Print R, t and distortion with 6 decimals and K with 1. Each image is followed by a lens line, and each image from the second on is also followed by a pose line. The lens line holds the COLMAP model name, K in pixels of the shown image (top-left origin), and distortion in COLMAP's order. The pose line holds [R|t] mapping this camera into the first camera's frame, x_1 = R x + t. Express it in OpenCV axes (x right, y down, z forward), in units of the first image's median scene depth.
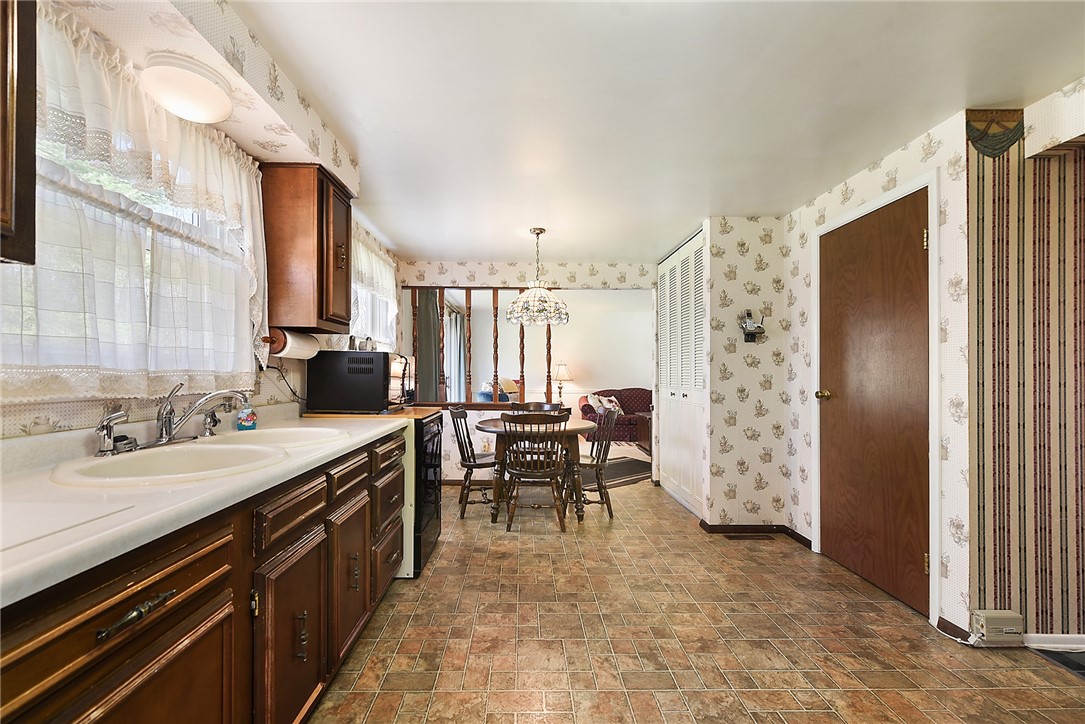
lens RADIAL K [[446.8, 0, 520.3], [0, 446.8, 361.3], [0, 0, 1]] dist [0.005728, -0.004095]
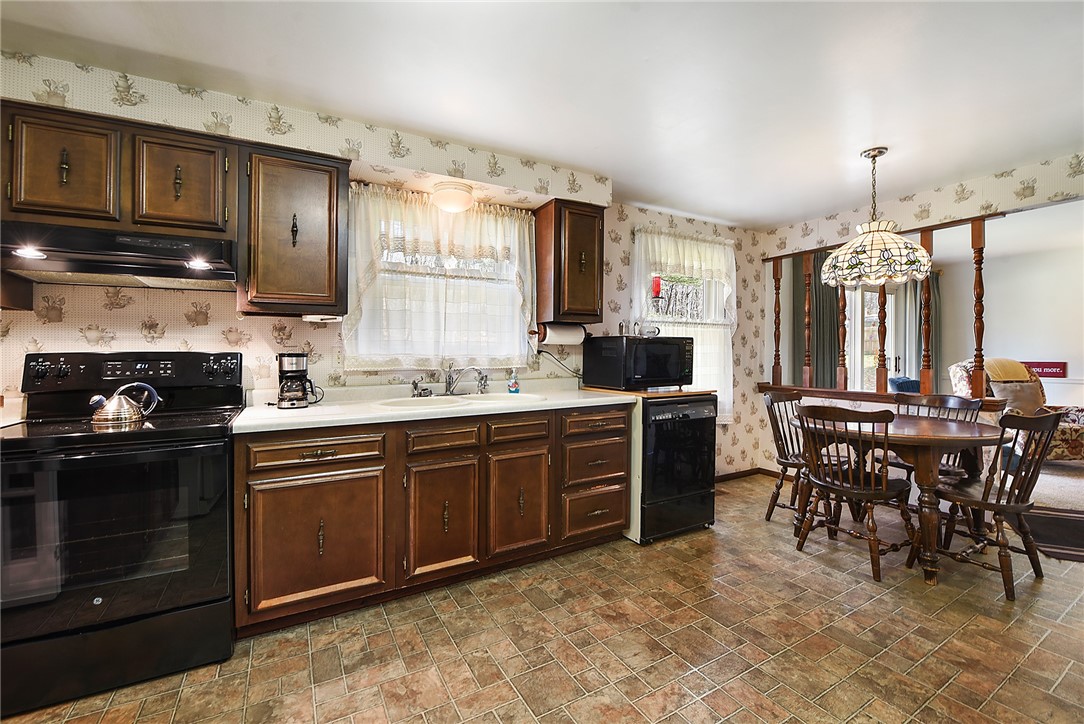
lens RADIAL K [[446.4, 0, 538.1], [0, 446.4, 342.5], [0, 0, 1]] dist [0.005728, -0.004095]
pose [[0.479577, -0.029701, -0.876997, 0.598042], [0.032984, 0.999331, -0.015807, 0.005853], [0.876879, -0.021346, 0.480236, 0.272274]]
